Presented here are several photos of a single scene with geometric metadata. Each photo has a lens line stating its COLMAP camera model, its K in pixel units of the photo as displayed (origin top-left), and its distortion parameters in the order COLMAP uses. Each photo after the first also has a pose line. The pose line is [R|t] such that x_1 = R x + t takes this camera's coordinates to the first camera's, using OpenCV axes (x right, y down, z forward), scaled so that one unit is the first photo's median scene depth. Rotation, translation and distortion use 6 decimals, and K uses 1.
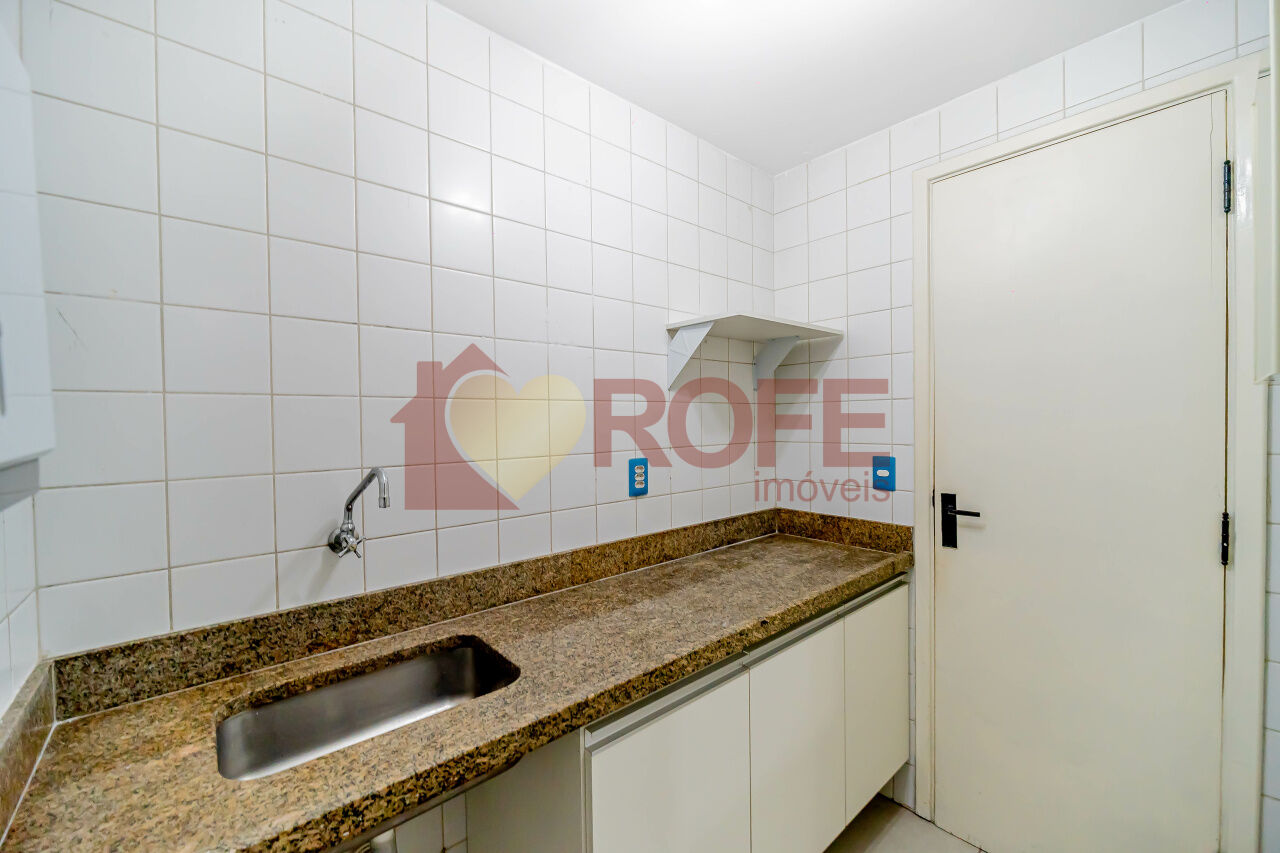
lens RADIAL K [[508.8, 0, 638.9], [0, 508.8, 428.7], [0, 0, 1]] dist [0.000448, -0.004205]
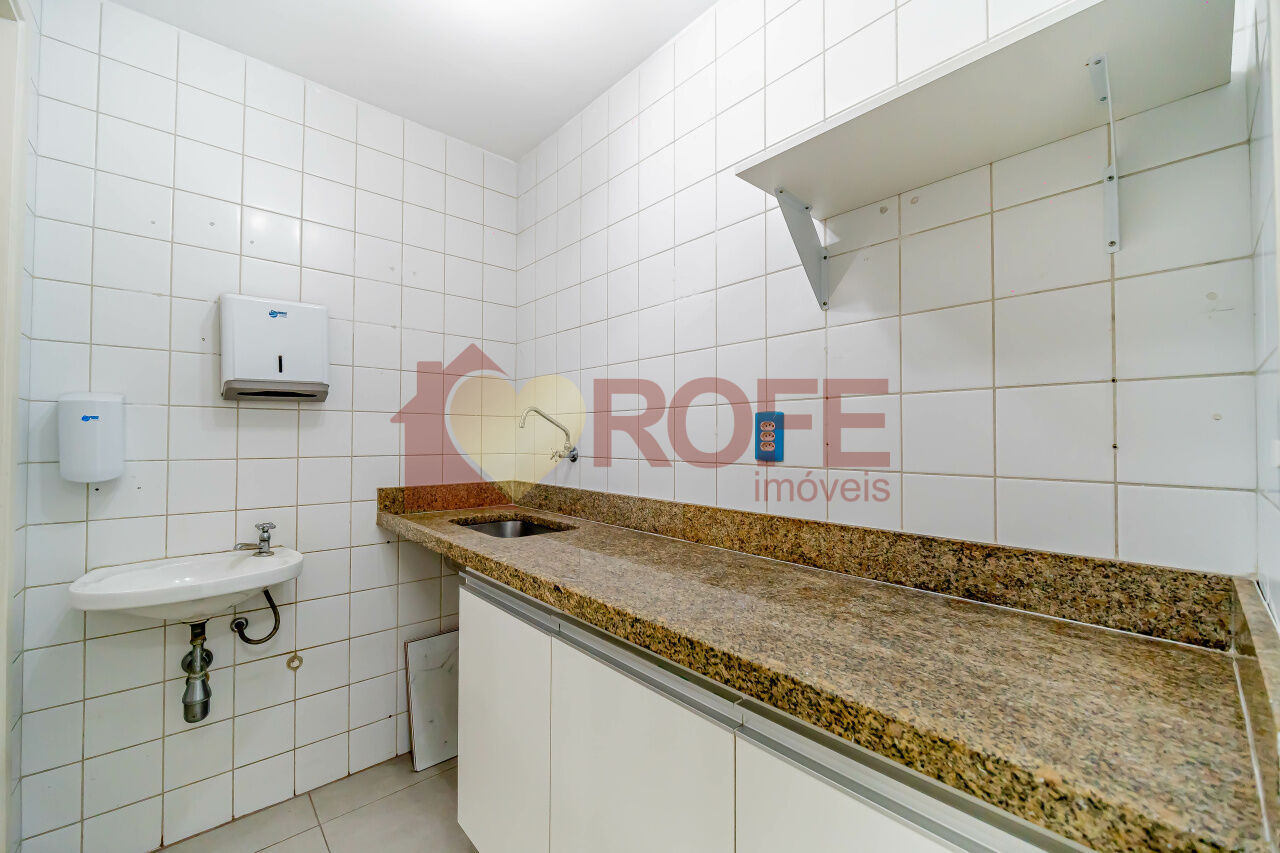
lens RADIAL K [[508.8, 0, 638.9], [0, 508.8, 428.7], [0, 0, 1]] dist [0.000448, -0.004205]
pose [[0.018401, -0.004727, -0.999820, 0.763160], [-0.022516, 0.999733, -0.005141, 0.092403], [0.999577, 0.022606, 0.018289, 0.799469]]
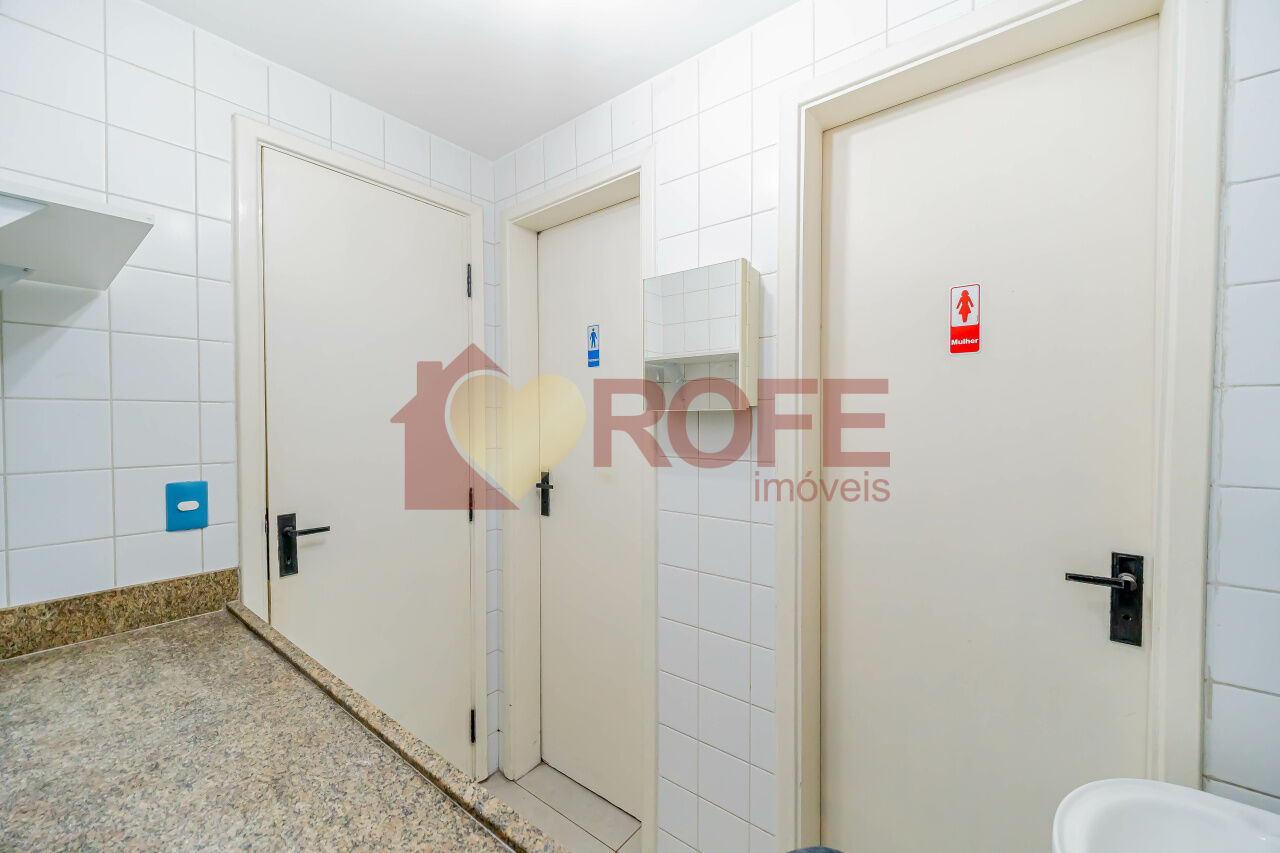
lens RADIAL K [[508.8, 0, 638.9], [0, 508.8, 428.7], [0, 0, 1]] dist [0.000448, -0.004205]
pose [[-0.177763, -0.002694, 0.984070, -0.358651], [0.022146, 0.999732, 0.006737, -0.011758], [-0.983824, 0.022991, -0.177655, 0.562094]]
